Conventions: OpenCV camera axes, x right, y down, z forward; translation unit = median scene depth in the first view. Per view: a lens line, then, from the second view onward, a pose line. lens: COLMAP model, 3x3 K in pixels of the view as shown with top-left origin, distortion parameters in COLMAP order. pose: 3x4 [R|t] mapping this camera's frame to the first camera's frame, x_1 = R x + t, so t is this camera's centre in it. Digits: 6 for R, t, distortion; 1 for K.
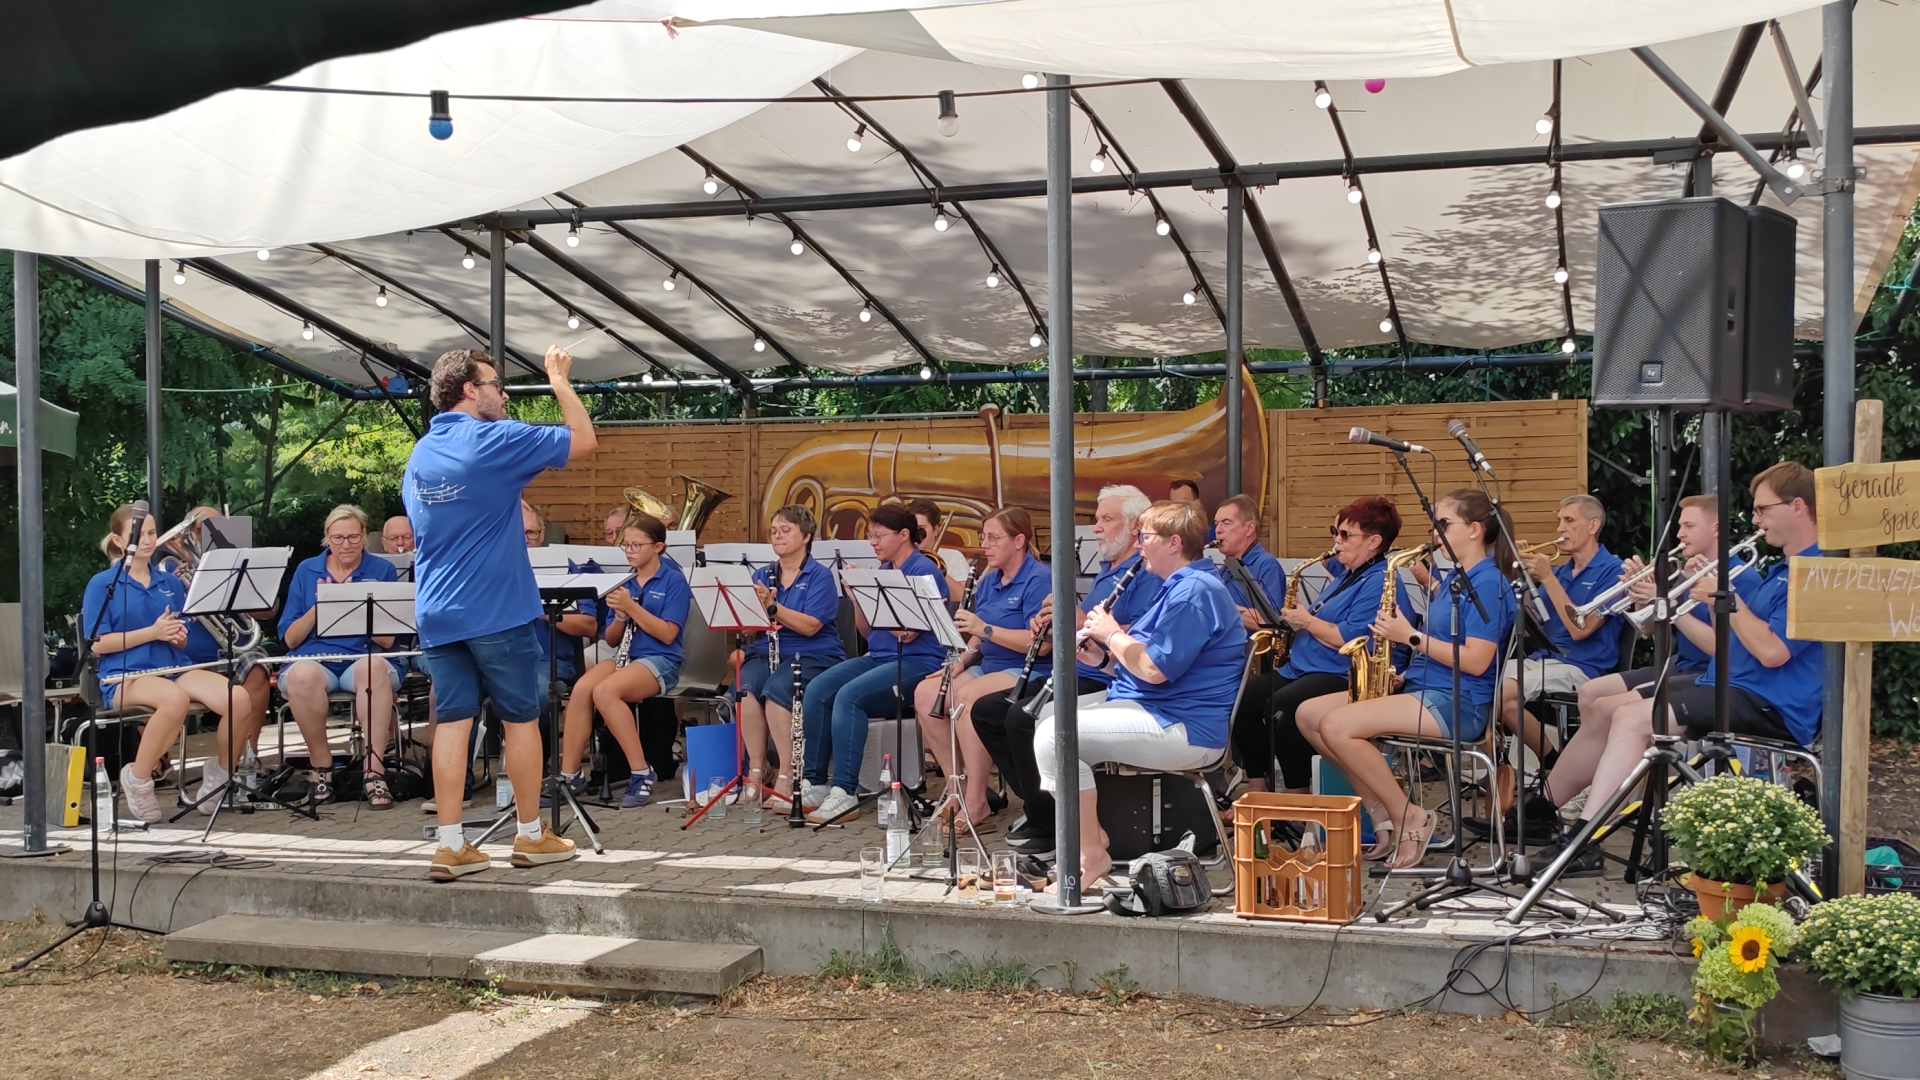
lens RADIAL K [[1751.6, 0, 960.2], [0, 1751.6, 552.0], [0, 0, 1]] dist [0.100790, -0.177012]
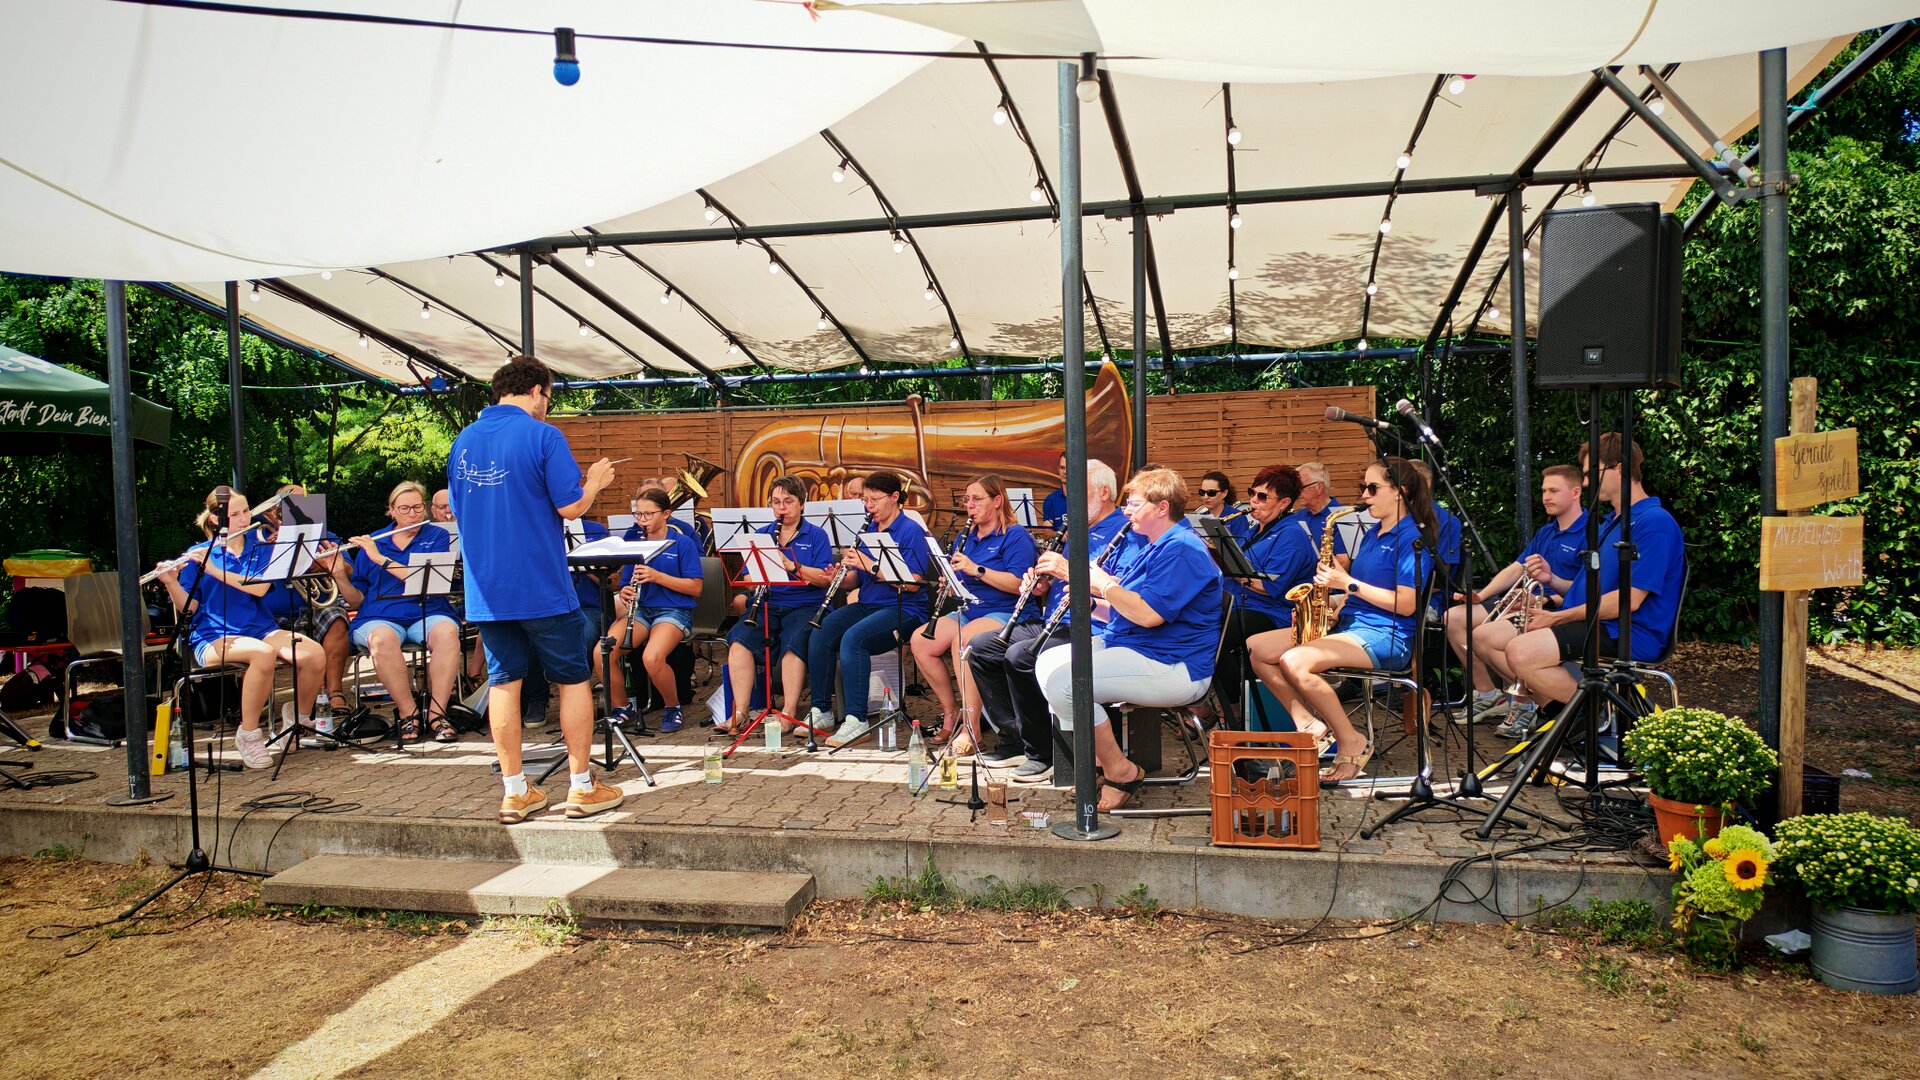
lens RADIAL K [[1256.3, 0, 952.1], [0, 1256.3, 534.0], [0, 0, 1]] dist [0.071961, -0.102002]
pose [[0.996302, -0.019306, 0.083725, -0.085866], [0.017197, 0.999518, 0.025837, -0.012711], [-0.084184, -0.024302, 0.996154, 0.188656]]
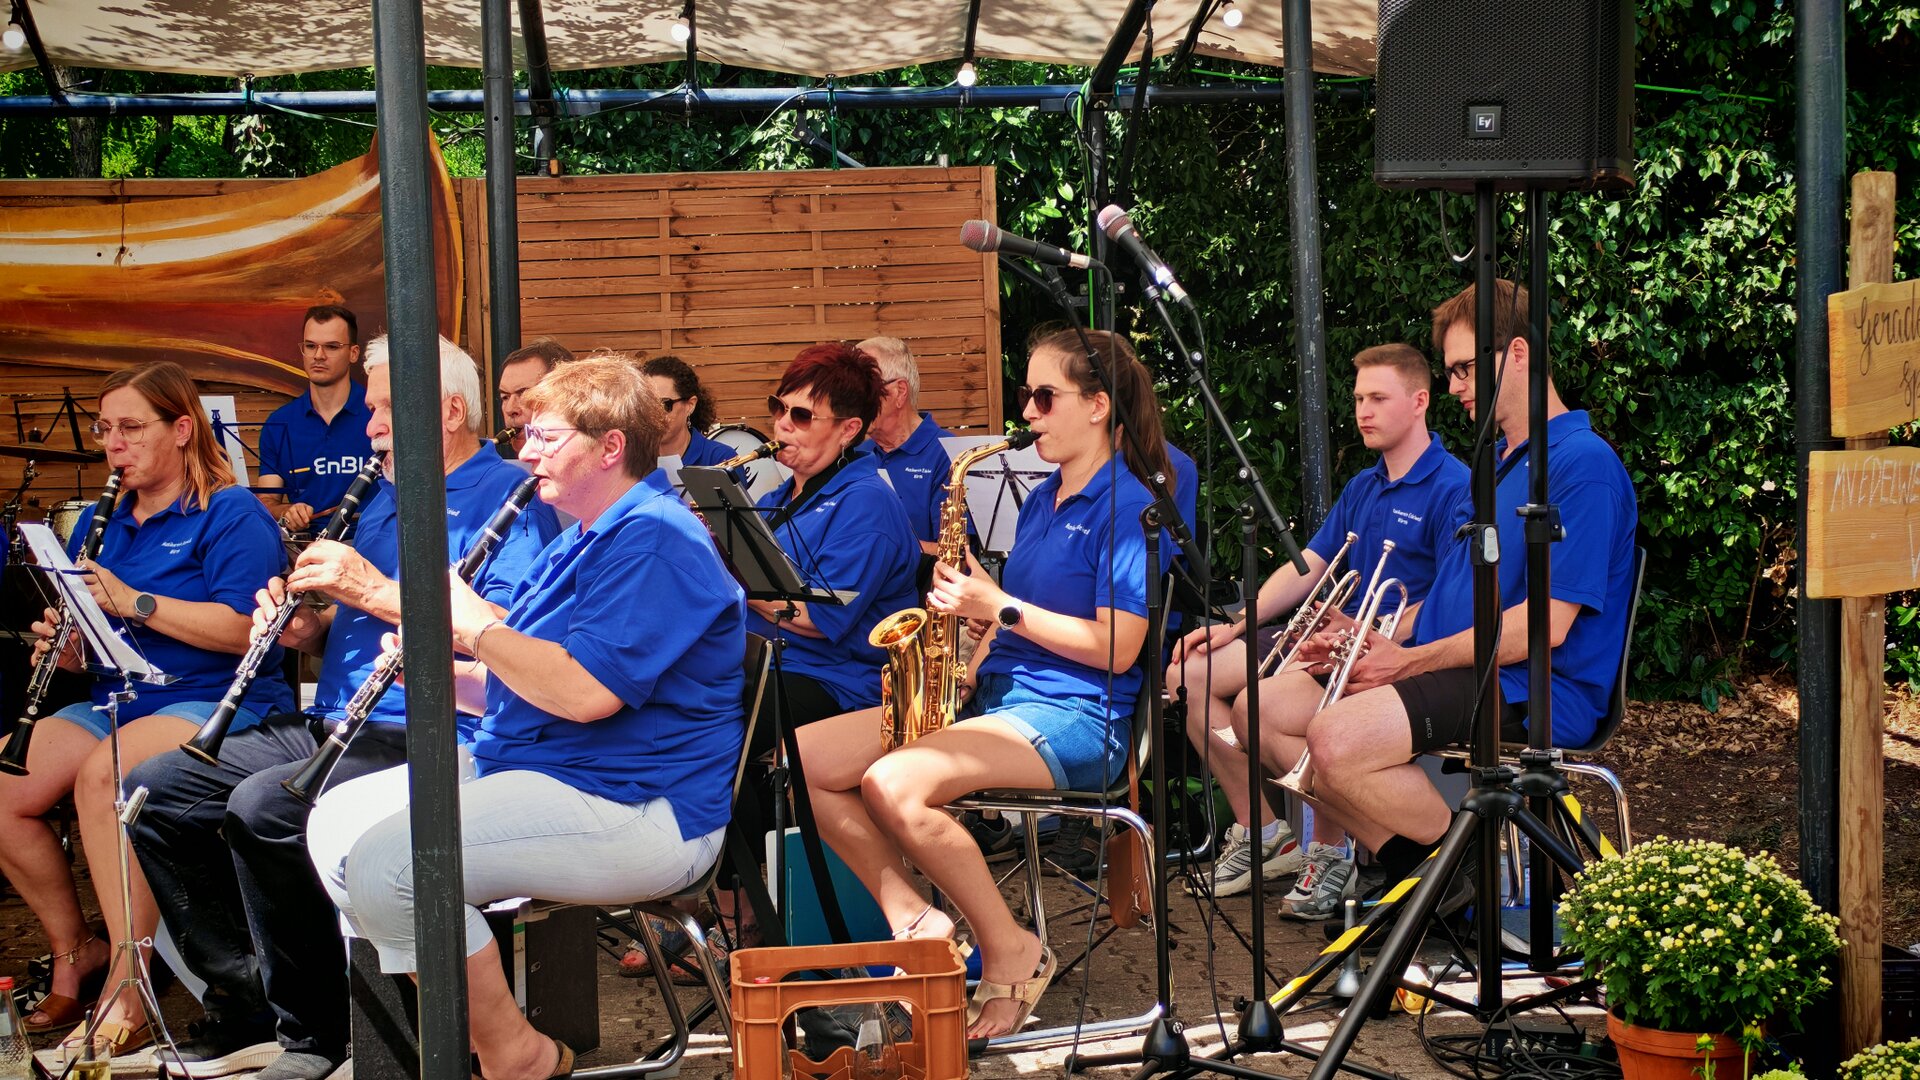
lens RADIAL K [[2939.5, 0, 960.0], [0, 2939.5, 540.0], [0, 0, 1]] dist [0.143431, -0.201190]
pose [[0.918536, -0.042618, 0.393034, -0.117394], [0.026081, 0.998539, 0.047323, -0.016483], [-0.394477, -0.033217, 0.918305, 0.187915]]
